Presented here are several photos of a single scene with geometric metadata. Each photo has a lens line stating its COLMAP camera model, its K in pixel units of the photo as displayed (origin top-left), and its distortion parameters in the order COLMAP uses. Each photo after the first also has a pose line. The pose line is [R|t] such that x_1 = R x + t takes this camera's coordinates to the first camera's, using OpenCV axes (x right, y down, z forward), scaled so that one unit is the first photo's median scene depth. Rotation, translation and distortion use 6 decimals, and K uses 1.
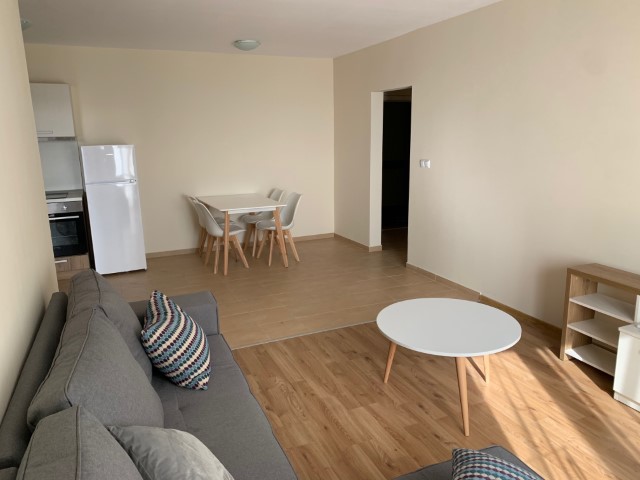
lens RADIAL K [[487.9, 0, 320.8], [0, 487.9, 236.0], [0, 0, 1]] dist [0.043062, -0.050080]
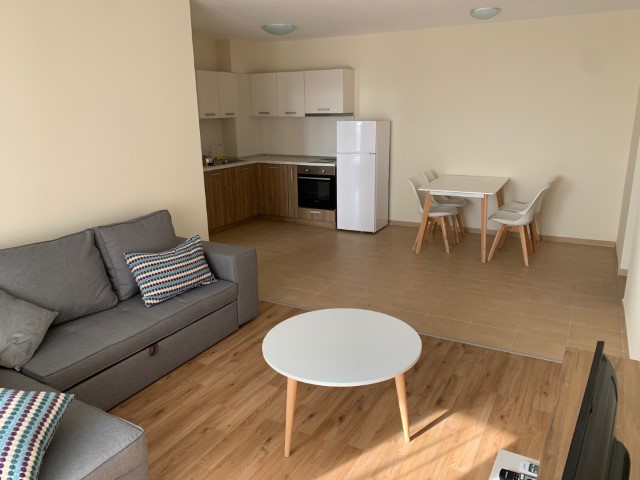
lens RADIAL K [[487.9, 0, 320.8], [0, 487.9, 236.0], [0, 0, 1]] dist [0.043062, -0.050080]
pose [[0.605846, 0.211026, -0.767085, 0.740764], [-0.162932, 0.976655, 0.139994, -0.106742], [0.778719, 0.040168, 0.626085, 0.351380]]
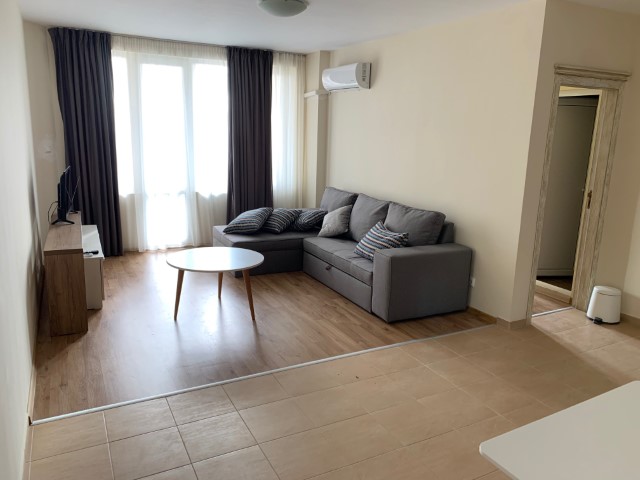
lens RADIAL K [[487.9, 0, 320.8], [0, 487.9, 236.0], [0, 0, 1]] dist [0.043062, -0.050080]
pose [[-0.997843, 0.004024, -0.065524, 0.033295], [-0.023520, 0.909946, 0.414060, -0.425531], [0.061289, 0.414708, -0.907888, 1.981223]]
